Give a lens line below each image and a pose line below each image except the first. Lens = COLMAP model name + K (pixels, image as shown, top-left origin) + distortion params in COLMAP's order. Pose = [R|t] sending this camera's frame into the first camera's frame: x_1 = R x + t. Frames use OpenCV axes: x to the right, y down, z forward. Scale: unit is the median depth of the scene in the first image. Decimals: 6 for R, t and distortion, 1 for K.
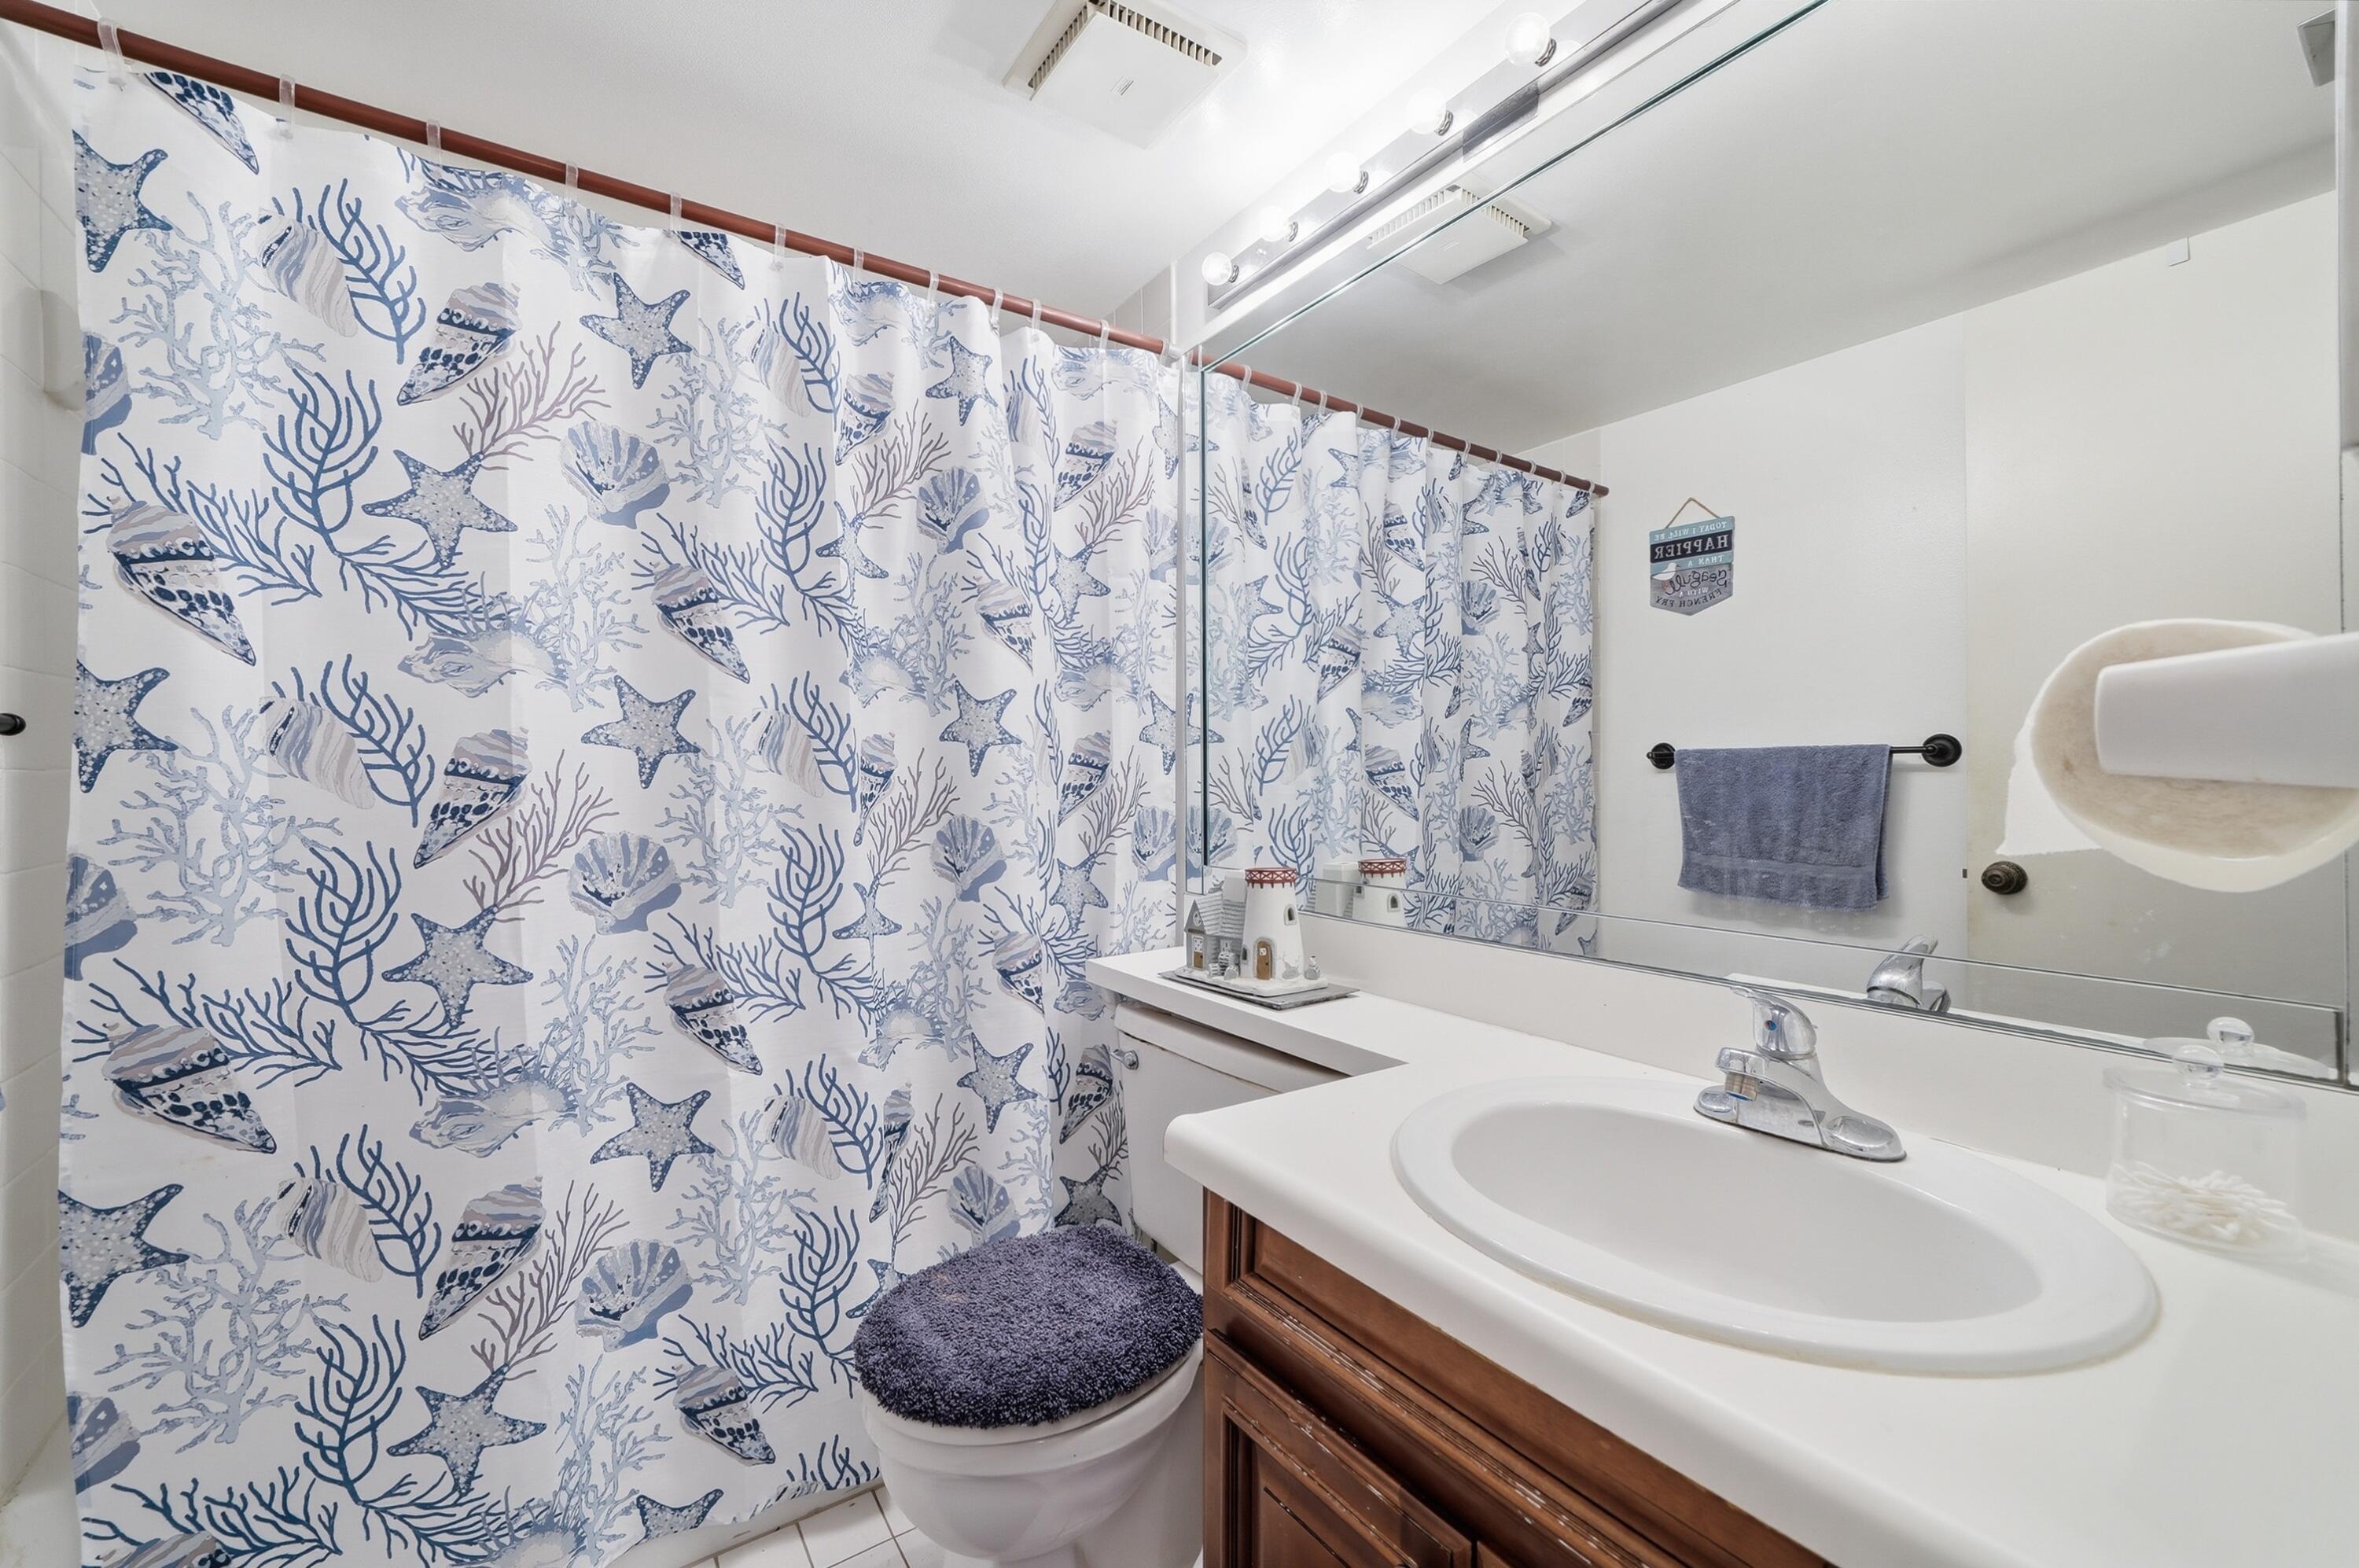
lens RADIAL K [[980.7, 0, 1179.5], [0, 980.7, 784.0], [0, 0, 1]] dist [-0.000823, -0.000188]
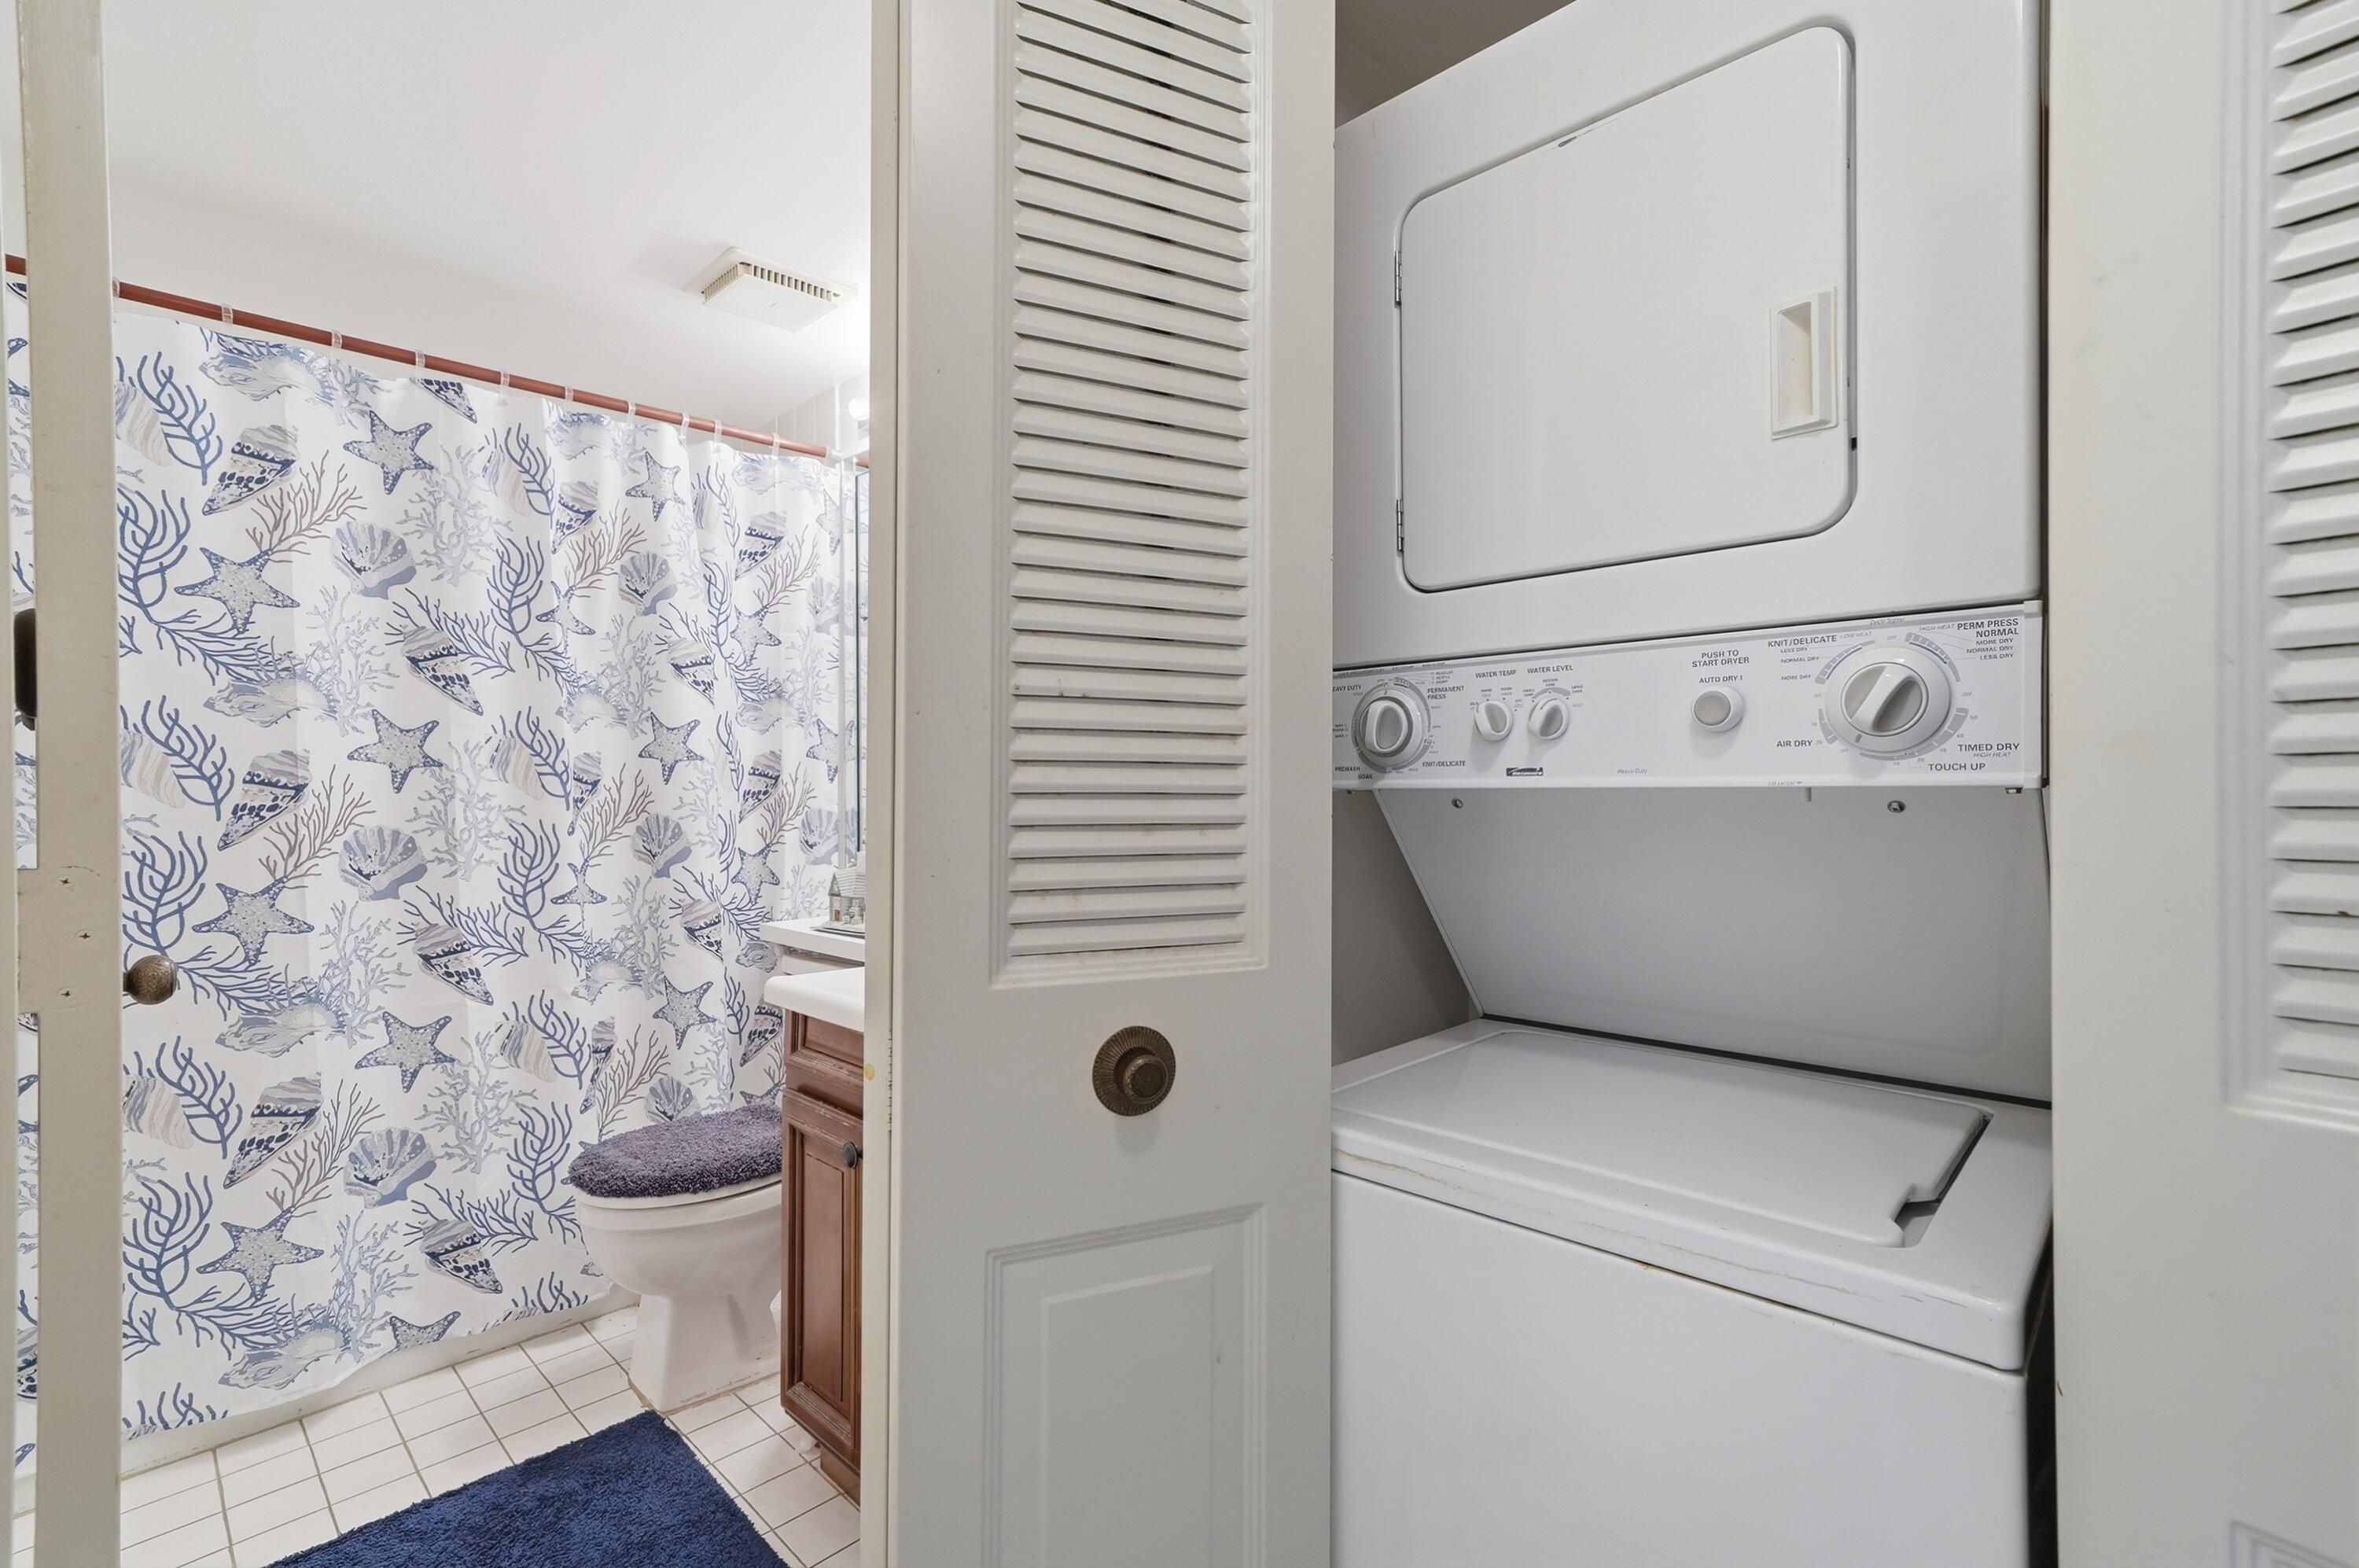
lens RADIAL K [[1061.6, 0, 1163.6], [0, 1061.6, 793.0], [0, 0, 1]] dist [0.014686, 0.002033]
pose [[0.980714, -0.002167, 0.195437, 0.201992], [0.002363, 0.999997, -0.000769, 0.007886], [-0.195435, 0.001216, 0.980716, -0.653919]]
